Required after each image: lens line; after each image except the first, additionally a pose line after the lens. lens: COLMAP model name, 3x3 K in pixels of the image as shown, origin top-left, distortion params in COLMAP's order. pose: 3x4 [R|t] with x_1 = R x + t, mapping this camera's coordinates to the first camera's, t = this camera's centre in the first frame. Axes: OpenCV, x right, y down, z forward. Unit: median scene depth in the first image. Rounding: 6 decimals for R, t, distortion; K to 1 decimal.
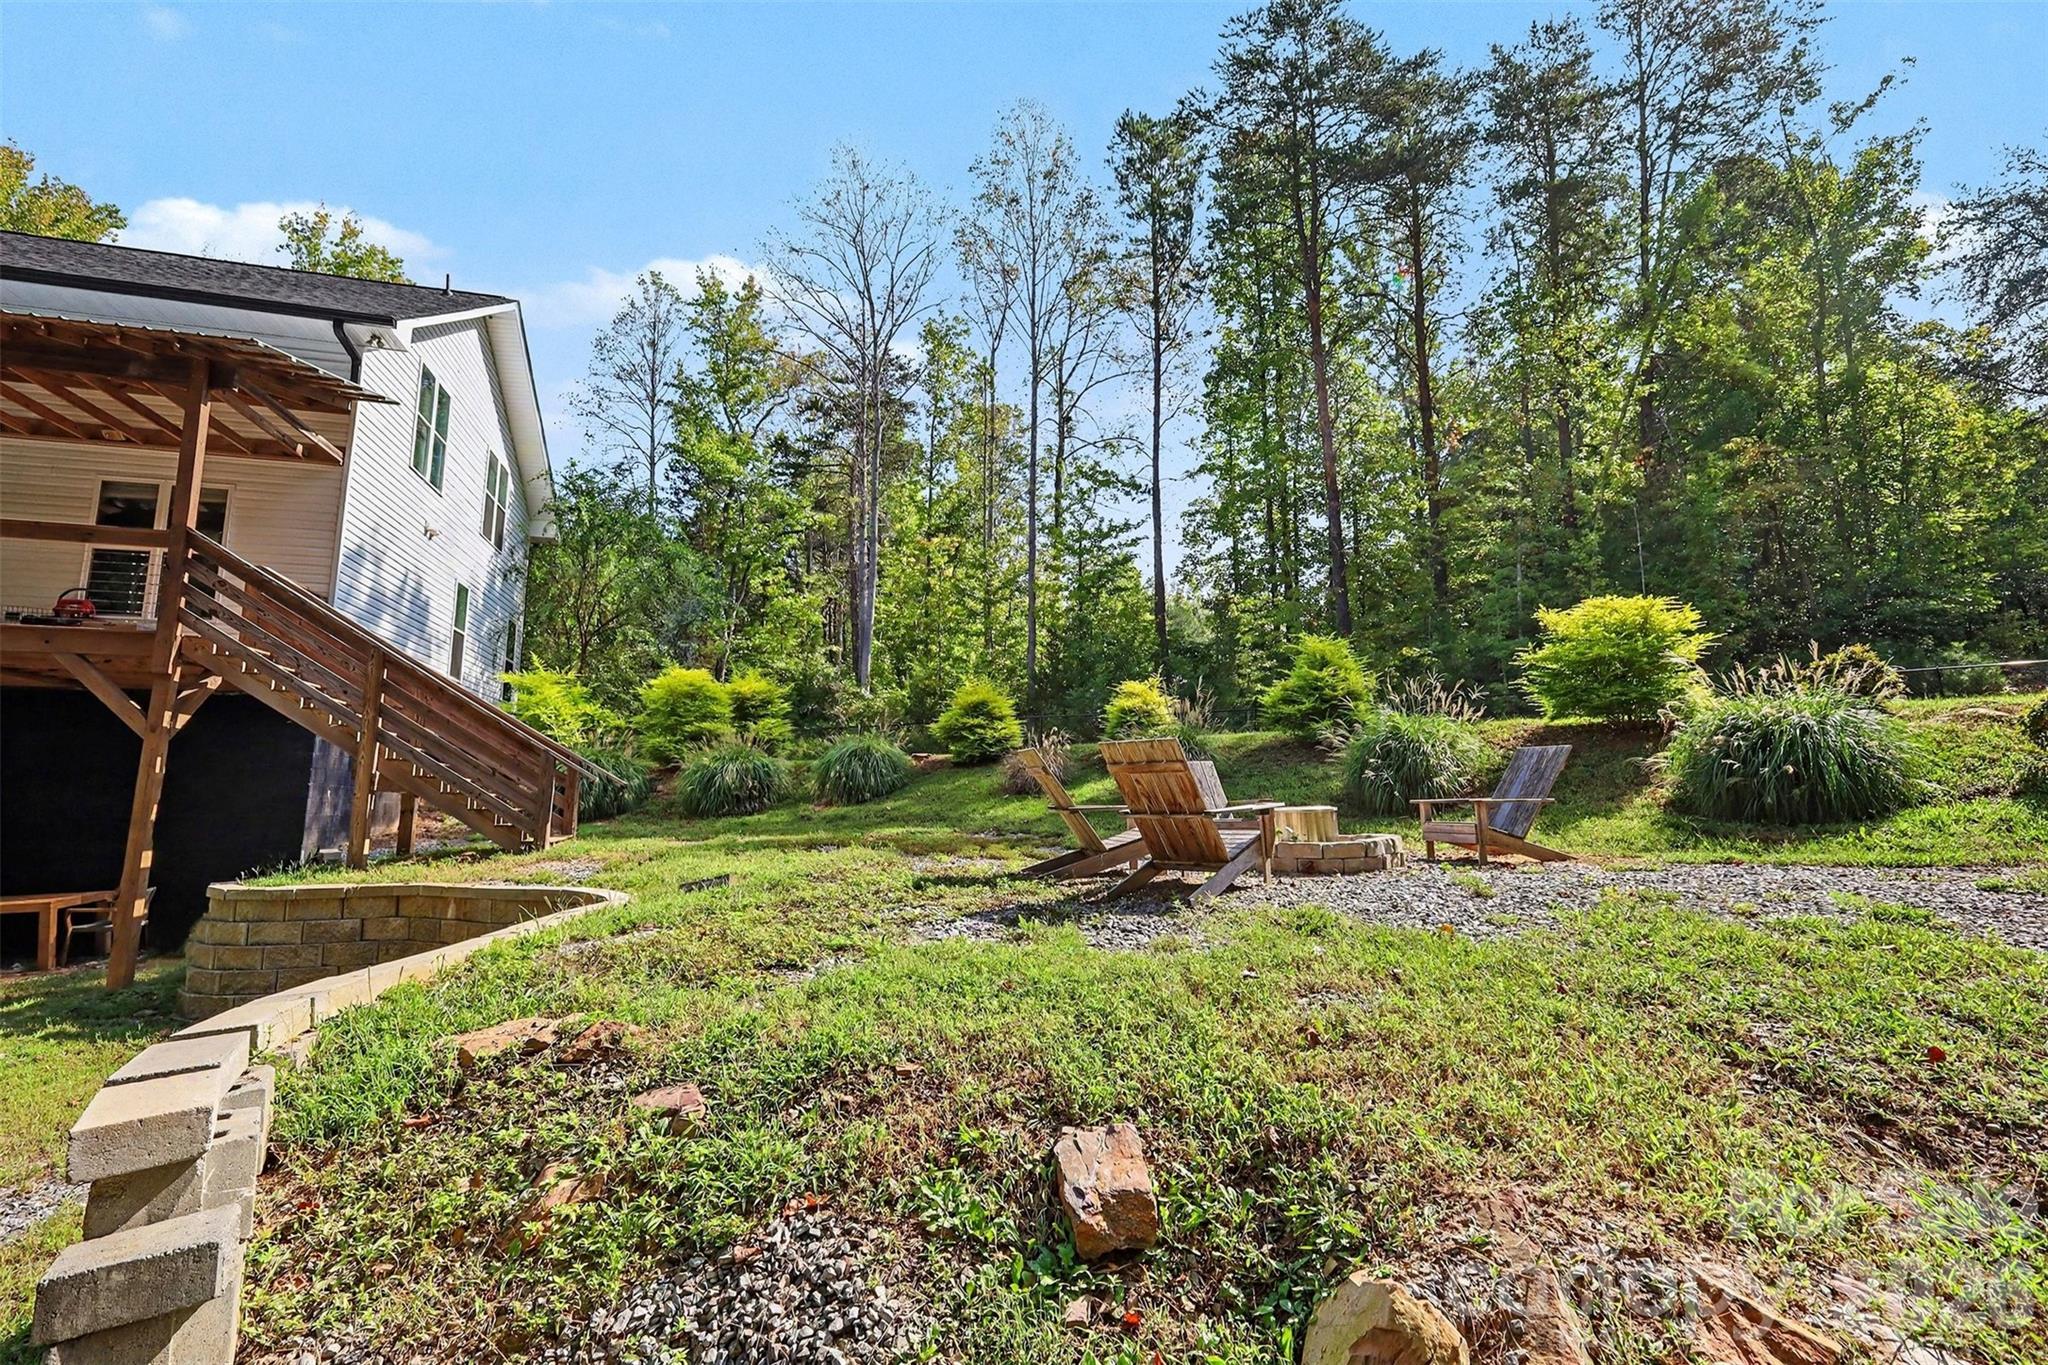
lens RADIAL K [[885.7, 0, 1027.1], [0, 885.7, 685.8], [0, 0, 1]] dist [0.001441, 0.000043]
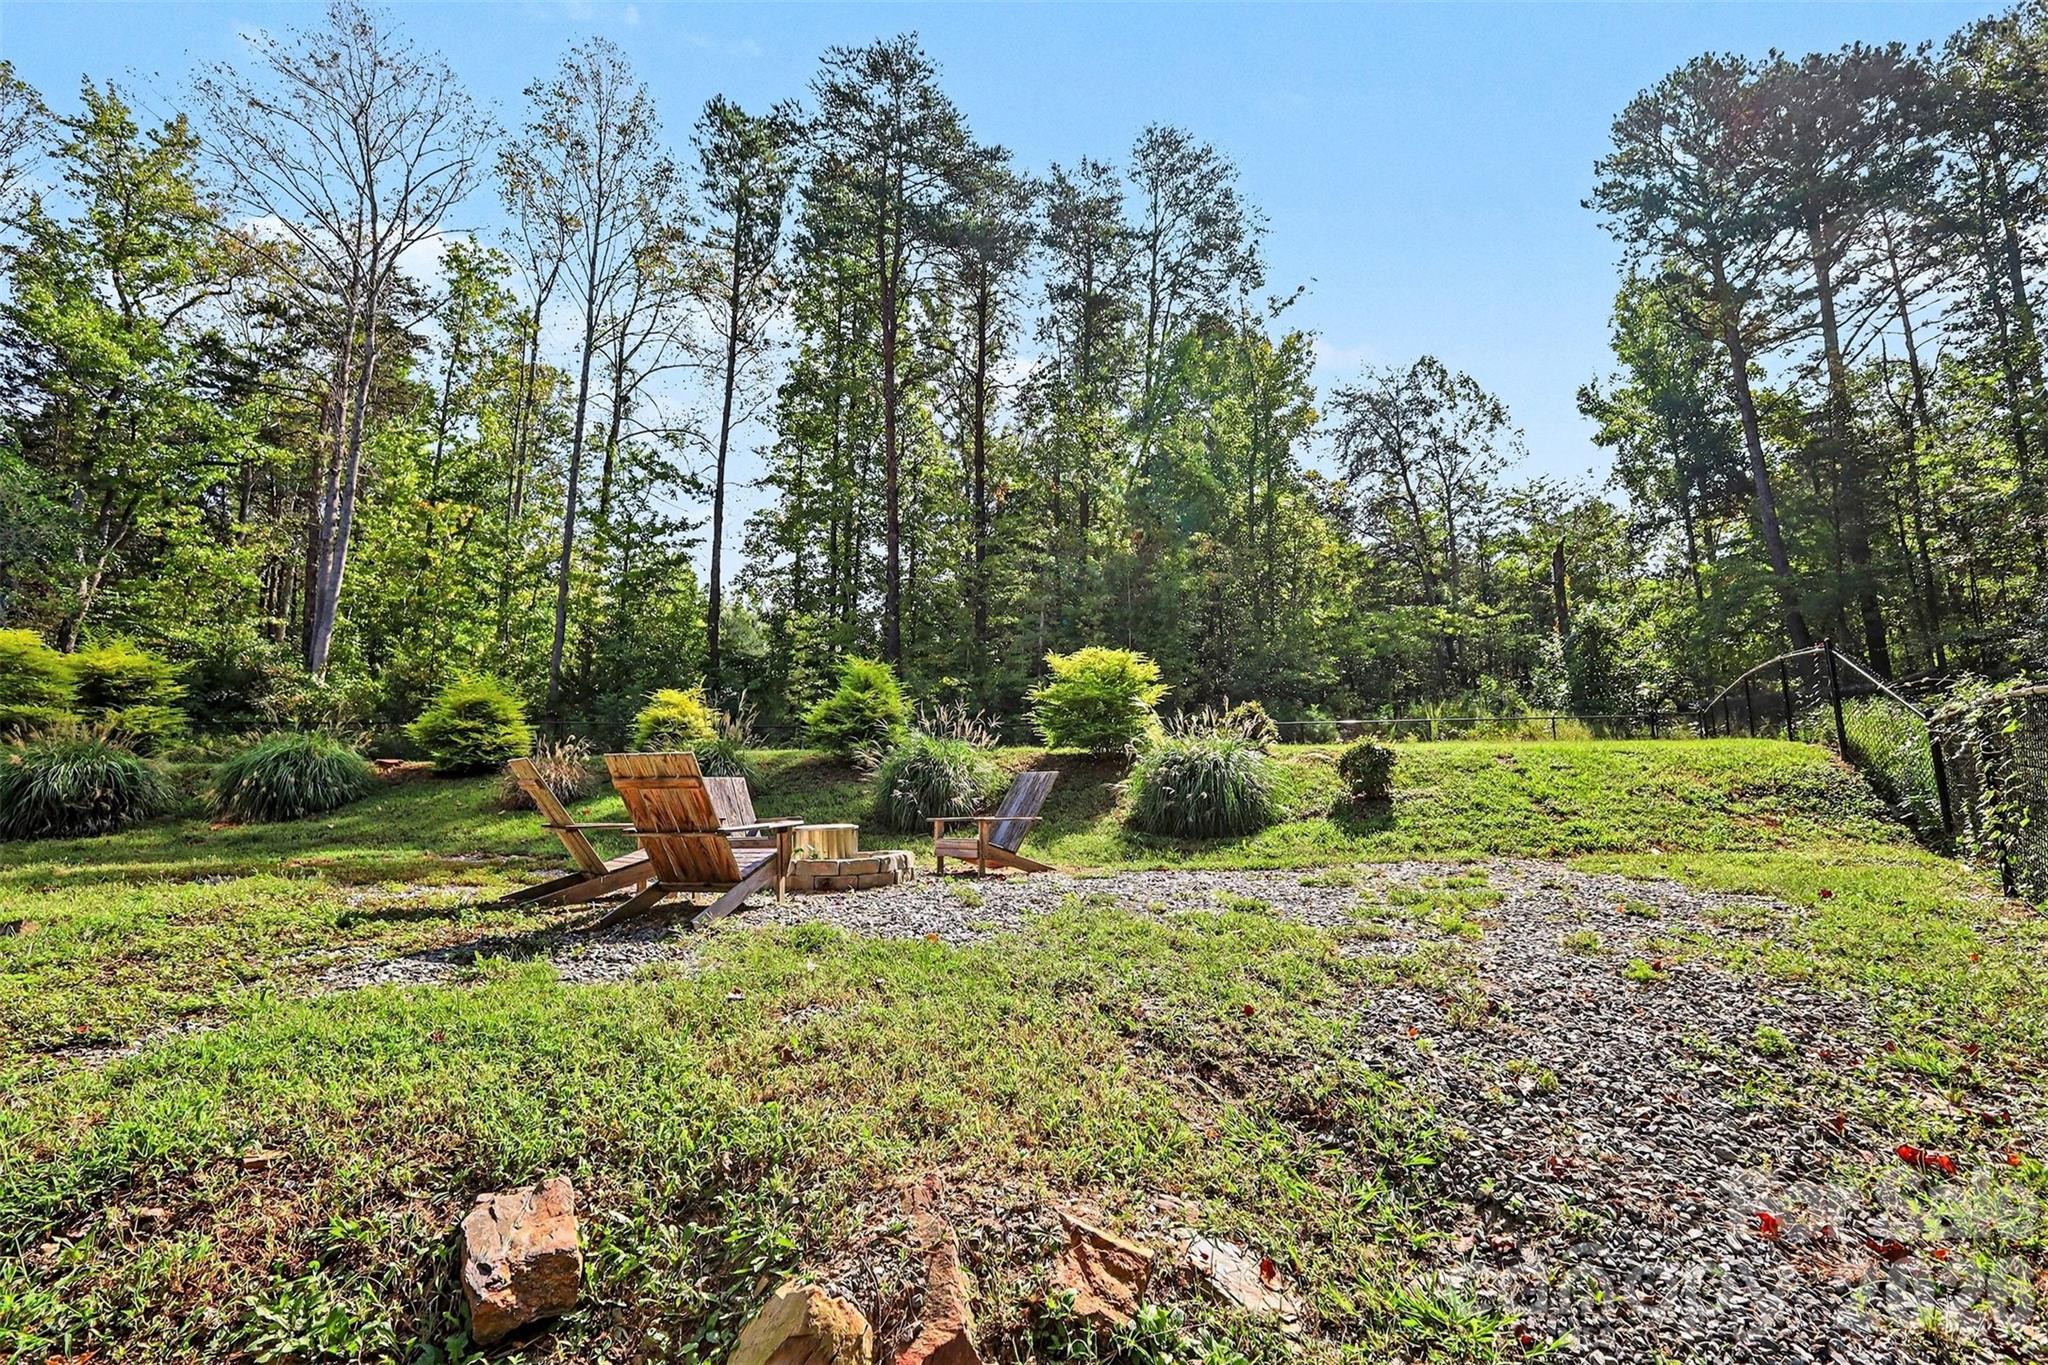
lens RADIAL K [[885.7, 0, 1027.1], [0, 885.7, 685.8], [0, 0, 1]] dist [0.001441, 0.000043]
pose [[0.879946, 0.073274, 0.469388, 0.010330], [-0.064170, 0.997311, -0.035387, -0.000646], [-0.470719, 0.001018, 0.882282, -0.003268]]
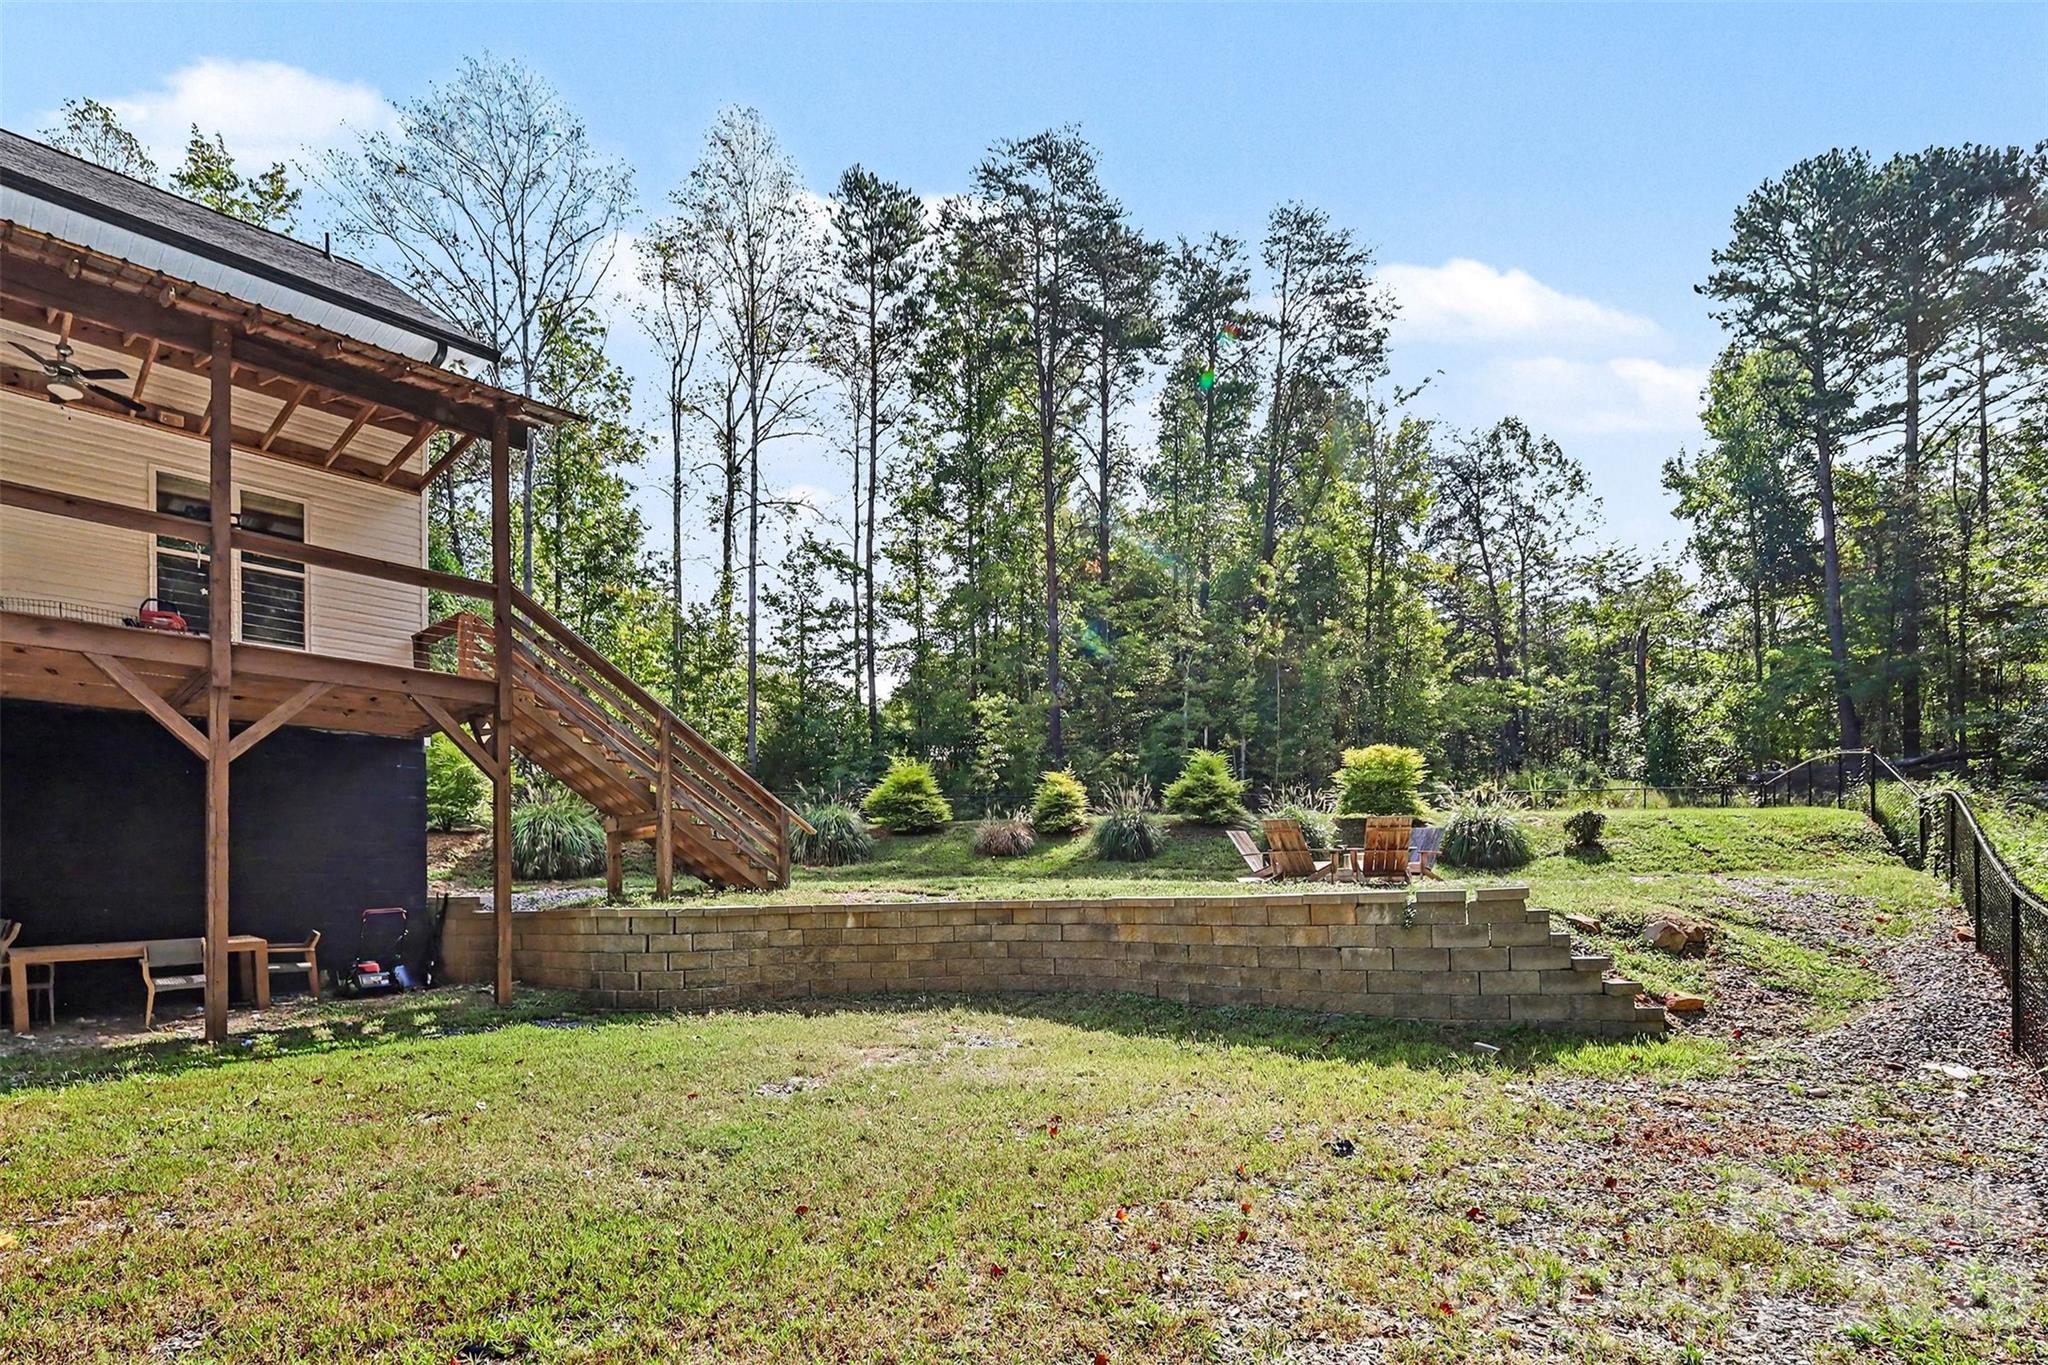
lens RADIAL K [[946.2, 0, 1019.8], [0, 946.2, 888.9], [0, 0, 1]] dist [0.000717, 0.001199]
pose [[0.874019, 0.000967, 0.485891, -0.592154], [-0.064951, 0.991256, 0.114860, 0.009013], [-0.481531, -0.131949, 0.866439, -0.212449]]
